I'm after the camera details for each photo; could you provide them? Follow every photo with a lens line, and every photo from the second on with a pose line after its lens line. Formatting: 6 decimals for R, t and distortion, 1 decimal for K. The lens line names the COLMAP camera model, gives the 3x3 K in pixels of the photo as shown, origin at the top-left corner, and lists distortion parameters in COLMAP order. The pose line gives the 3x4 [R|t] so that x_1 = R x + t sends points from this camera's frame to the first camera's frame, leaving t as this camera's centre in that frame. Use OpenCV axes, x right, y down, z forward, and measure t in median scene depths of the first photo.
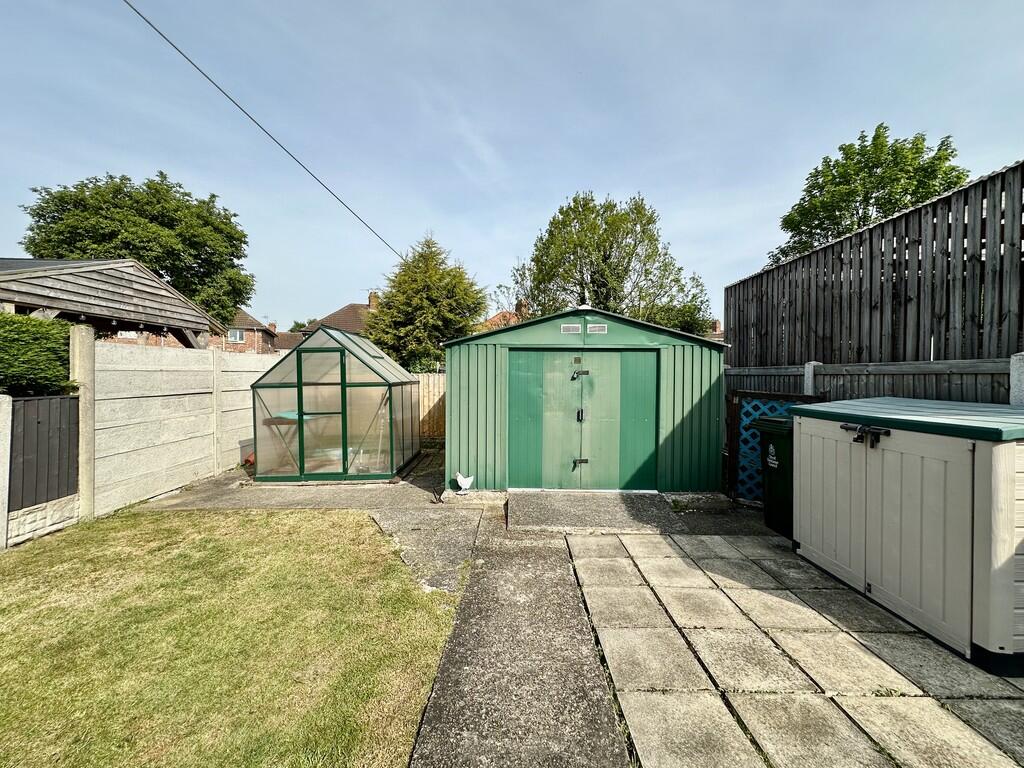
lens RADIAL K [[408.7, 0, 510.6], [0, 408.7, 381.4], [0, 0, 1]] dist [-0.002402, 0.000646]
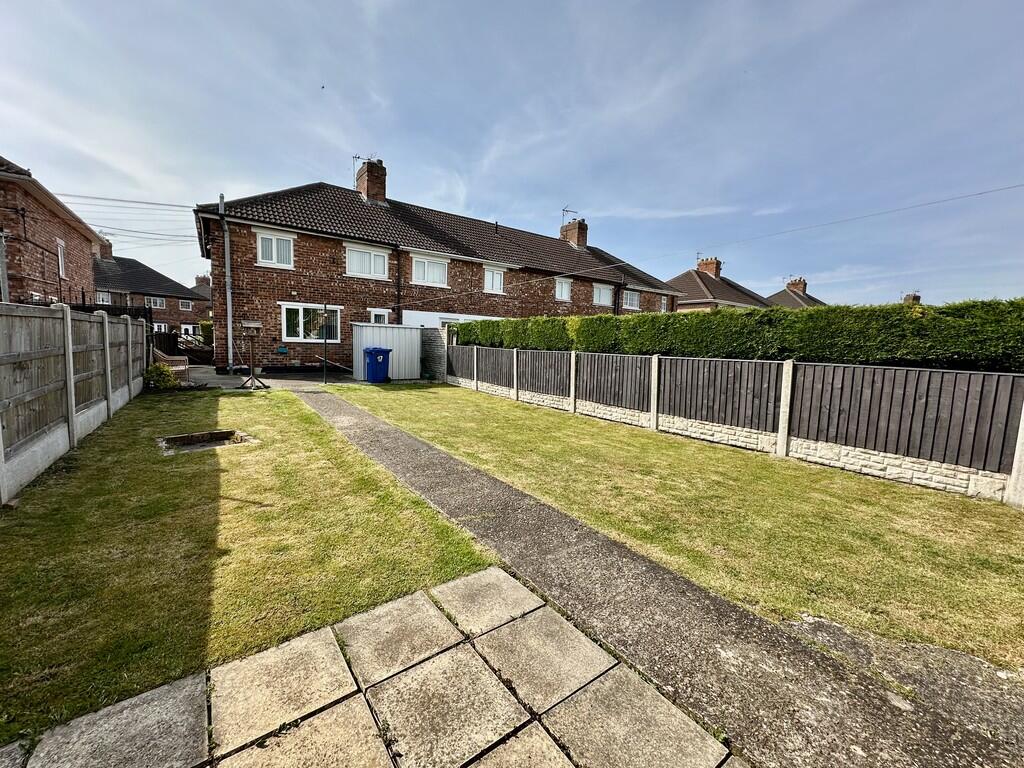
lens RADIAL K [[408.7, 0, 510.6], [0, 408.7, 381.4], [0, 0, 1]] dist [-0.002402, 0.000646]
pose [[-0.797987, 0.023819, -0.602204, 0.330525], [-0.045491, 0.993988, 0.099595, 0.007448], [0.600955, 0.106870, -0.792106, 0.578604]]
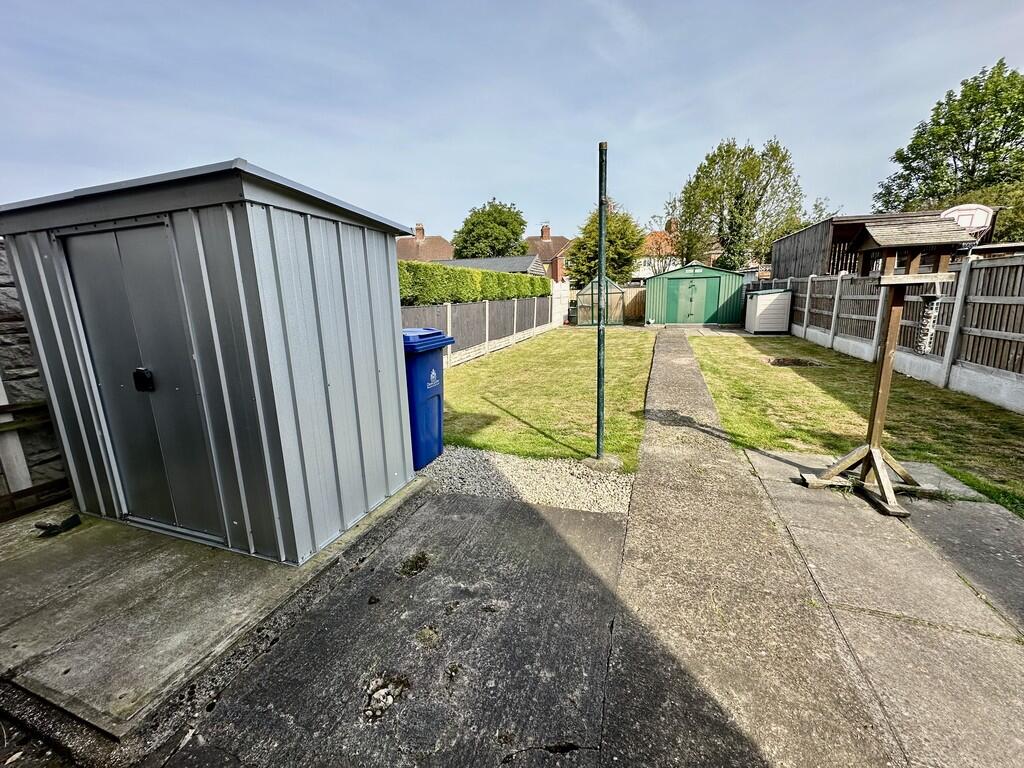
lens RADIAL K [[408.7, 0, 510.6], [0, 408.7, 381.4], [0, 0, 1]] dist [-0.002402, 0.000646]
pose [[0.944930, 0.032985, -0.325606, -0.079652], [0.032296, 0.980654, 0.193068, 0.039701], [0.325675, -0.192951, 0.925584, -2.011986]]
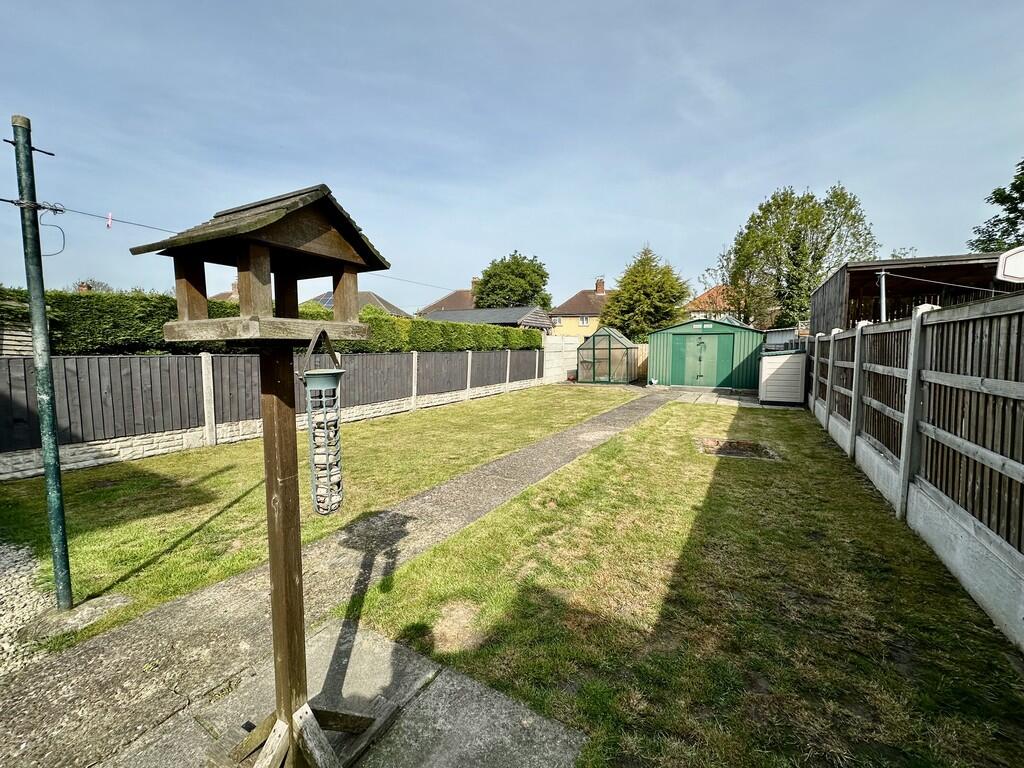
lens RADIAL K [[408.7, 0, 510.6], [0, 408.7, 381.4], [0, 0, 1]] dist [-0.002402, 0.000646]
pose [[0.870675, 0.035901, -0.490546, 0.332249], [-0.002177, 0.997604, 0.069146, 0.039750], [0.491854, -0.059135, 0.868667, -1.588887]]
